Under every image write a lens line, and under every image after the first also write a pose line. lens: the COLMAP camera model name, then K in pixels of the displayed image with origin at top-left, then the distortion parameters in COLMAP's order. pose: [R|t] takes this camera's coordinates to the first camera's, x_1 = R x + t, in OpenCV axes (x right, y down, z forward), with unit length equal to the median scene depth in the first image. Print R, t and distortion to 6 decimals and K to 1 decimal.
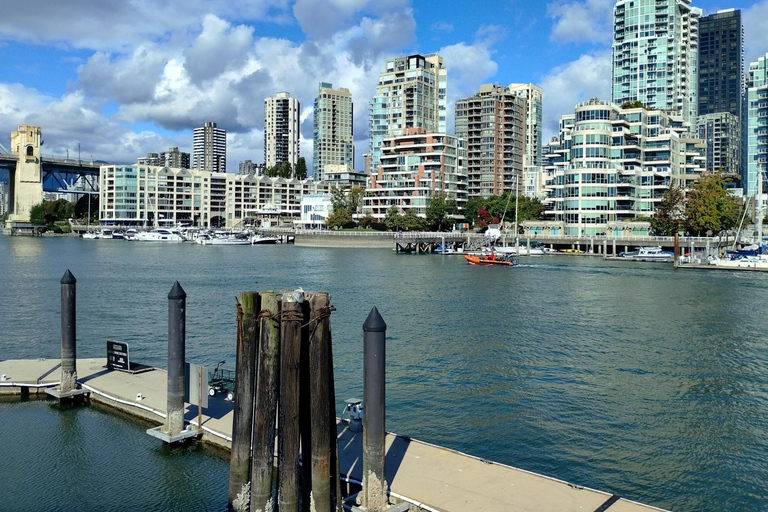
lens RADIAL K [[644.7, 0, 383.6], [0, 644.7, 224.9], [0, 0, 1]] dist [0.015640, 0.004200]
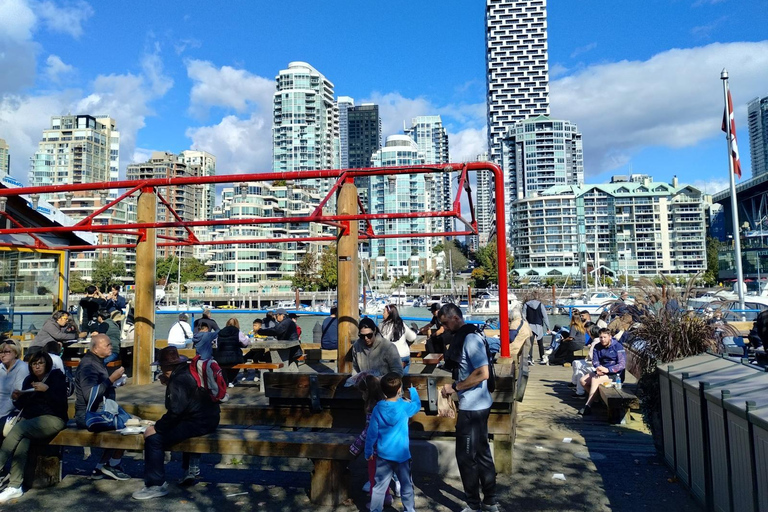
lens RADIAL K [[644.7, 0, 383.6], [0, 644.7, 224.9], [0, 0, 1]] dist [0.015640, 0.004200]
pose [[0.886810, 0.021016, 0.461656, 0.001143], [0.021498, 0.996008, -0.086639, 0.000091], [-0.461634, 0.086757, 0.882818, -0.101178]]
